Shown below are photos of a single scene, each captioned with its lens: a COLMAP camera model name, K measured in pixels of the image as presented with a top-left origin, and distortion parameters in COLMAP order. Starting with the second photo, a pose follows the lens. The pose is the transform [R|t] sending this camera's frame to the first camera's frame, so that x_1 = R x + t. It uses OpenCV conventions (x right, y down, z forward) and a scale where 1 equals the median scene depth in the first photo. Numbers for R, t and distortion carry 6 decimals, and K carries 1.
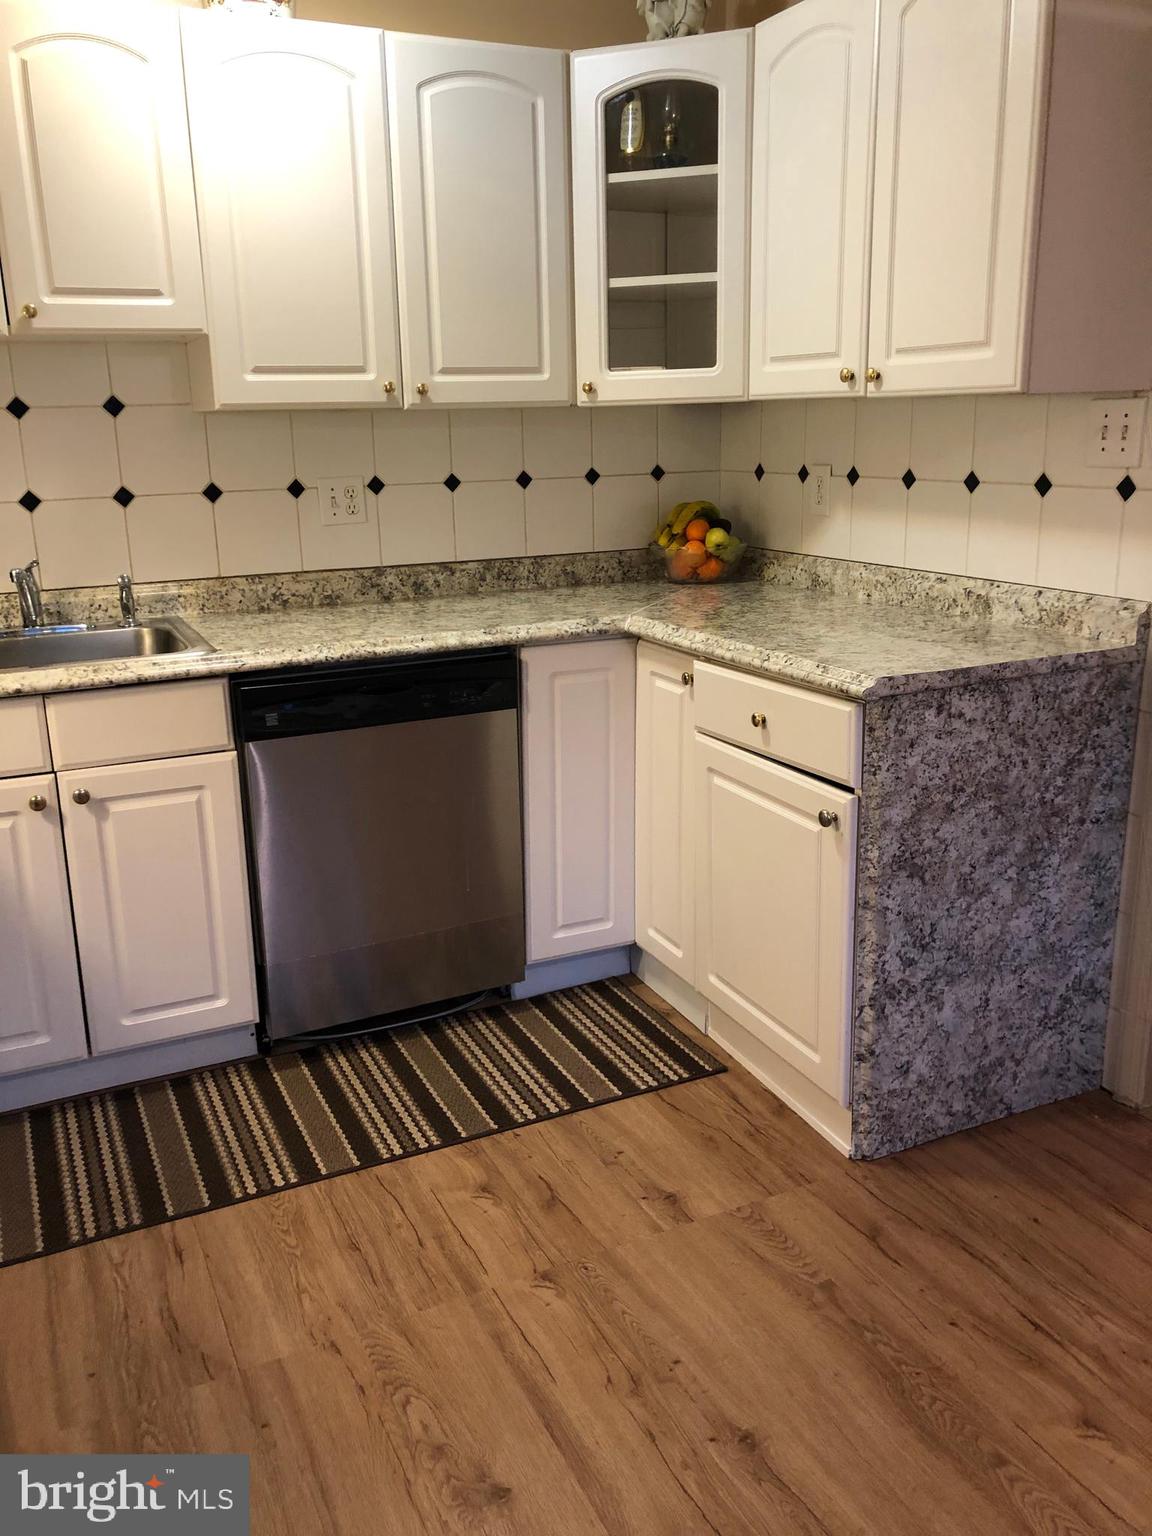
lens RADIAL K [[1248.0, 0, 557.4], [0, 1248.0, 764.2], [0, 0, 1]] dist [0.041959, -0.042656]
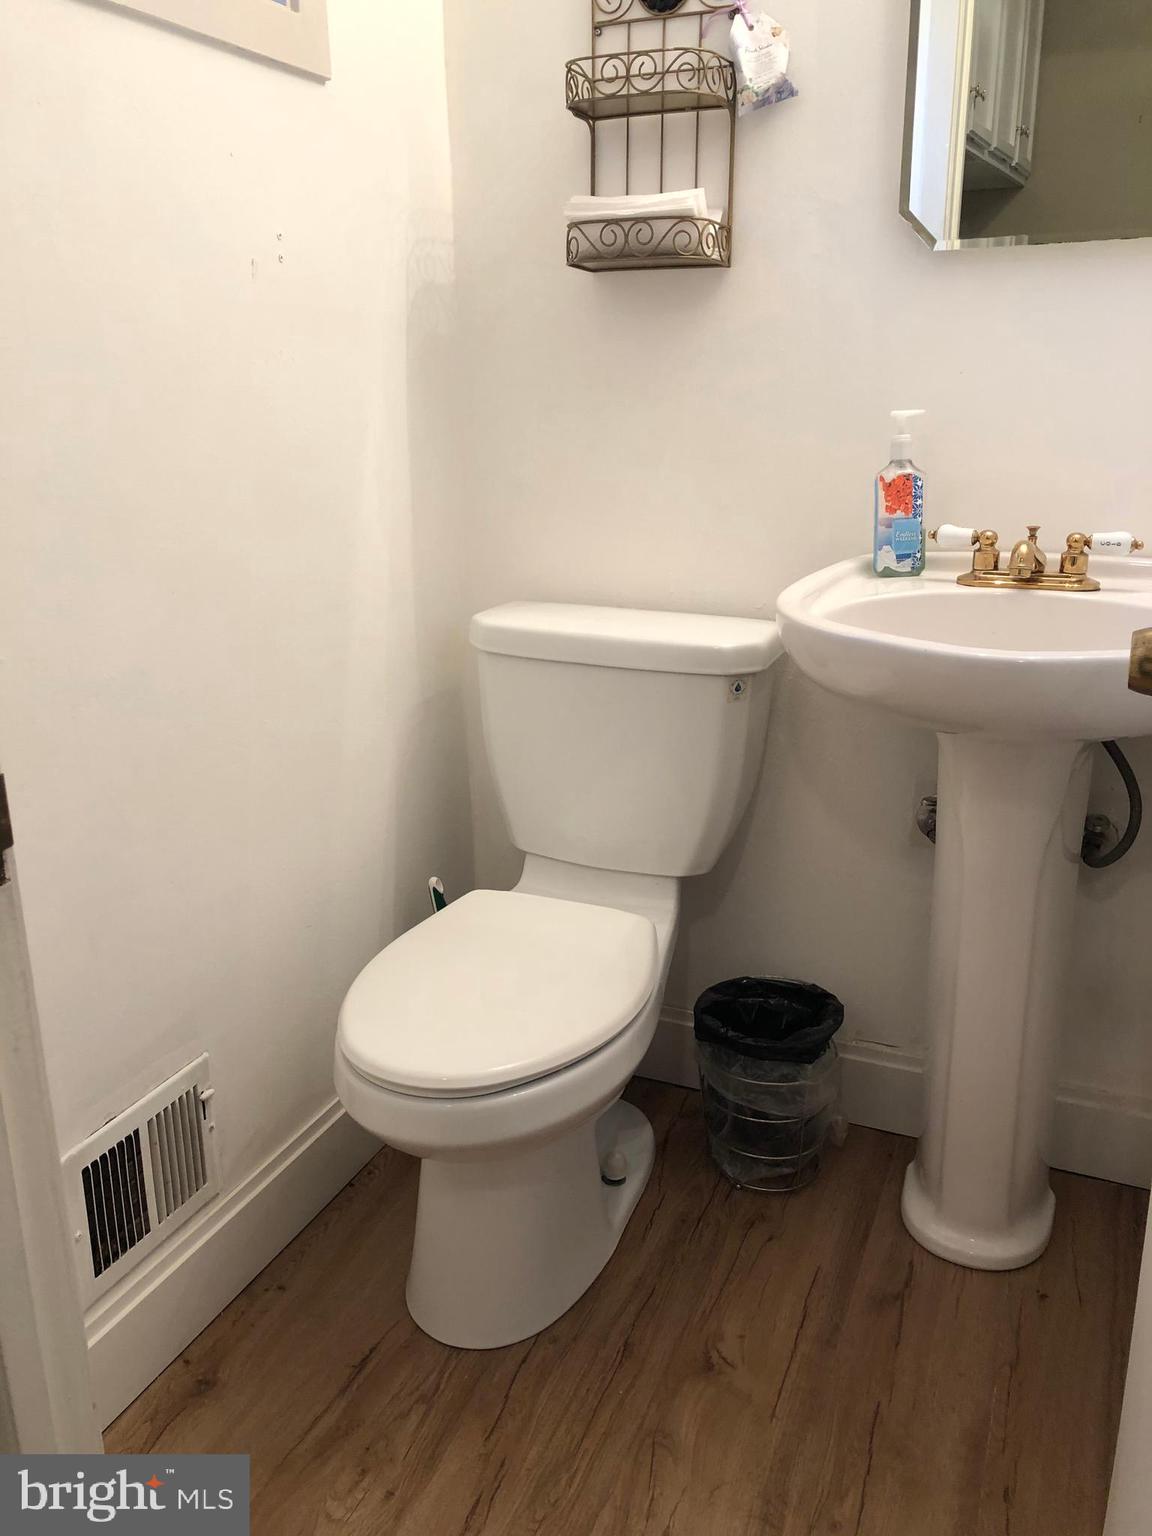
lens RADIAL K [[1248.0, 0, 575.4], [0, 1248.0, 766.1], [0, 0, 1]] dist [0.041959, -0.042656]
pose [[-0.666964, -0.185055, 0.721743, -0.358479], [0.217223, 0.878292, 0.425931, -0.189607], [-0.712722, 0.440860, -0.545591, 1.112720]]
